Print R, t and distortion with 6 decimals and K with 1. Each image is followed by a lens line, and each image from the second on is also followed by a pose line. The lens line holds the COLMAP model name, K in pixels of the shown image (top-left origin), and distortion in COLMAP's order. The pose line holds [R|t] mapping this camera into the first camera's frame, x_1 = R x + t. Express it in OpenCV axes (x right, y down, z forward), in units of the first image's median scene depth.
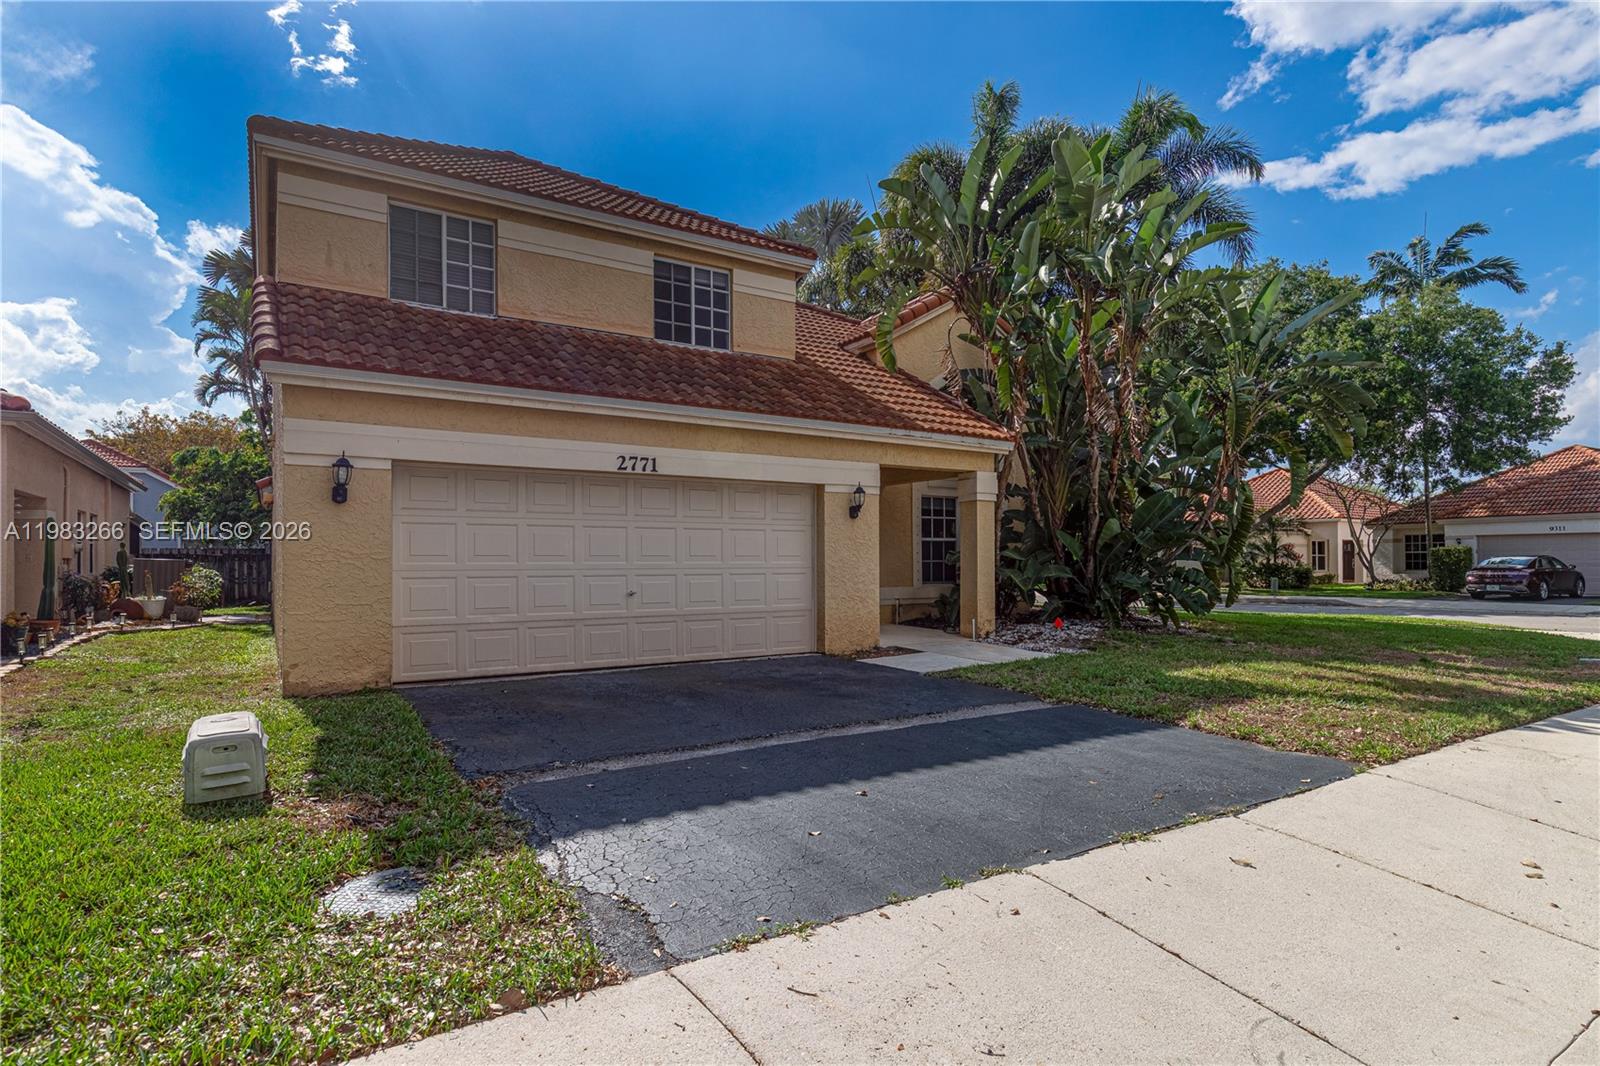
lens RADIAL K [[831.8, 0, 800.0], [0, 831.8, 533.0], [0, 0, 1]] dist [0.019369, 0.000218]
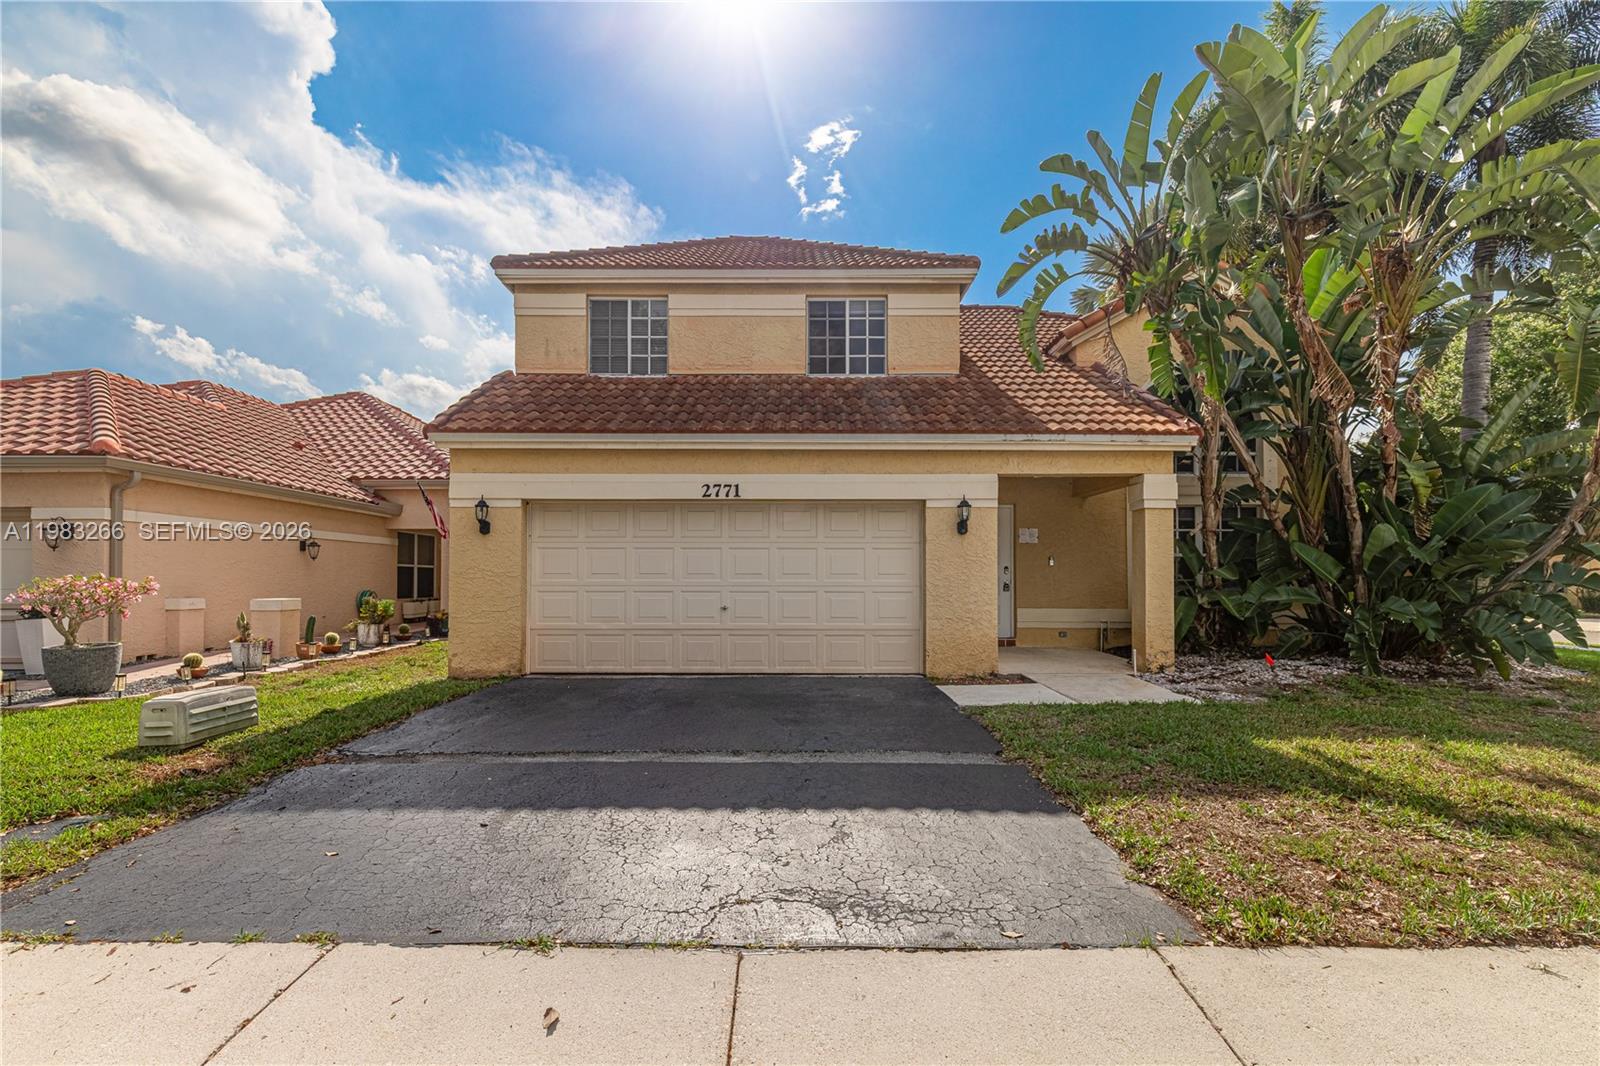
lens RADIAL K [[717.1, 0, 797.7], [0, 717.1, 568.4], [0, 0, 1]] dist [0.000917, 0.000000]
pose [[0.845736, -0.004201, -0.533585, 0.343149], [0.014409, 0.999784, 0.014966, 0.006076], [0.533407, -0.020346, 0.845614, 0.219042]]
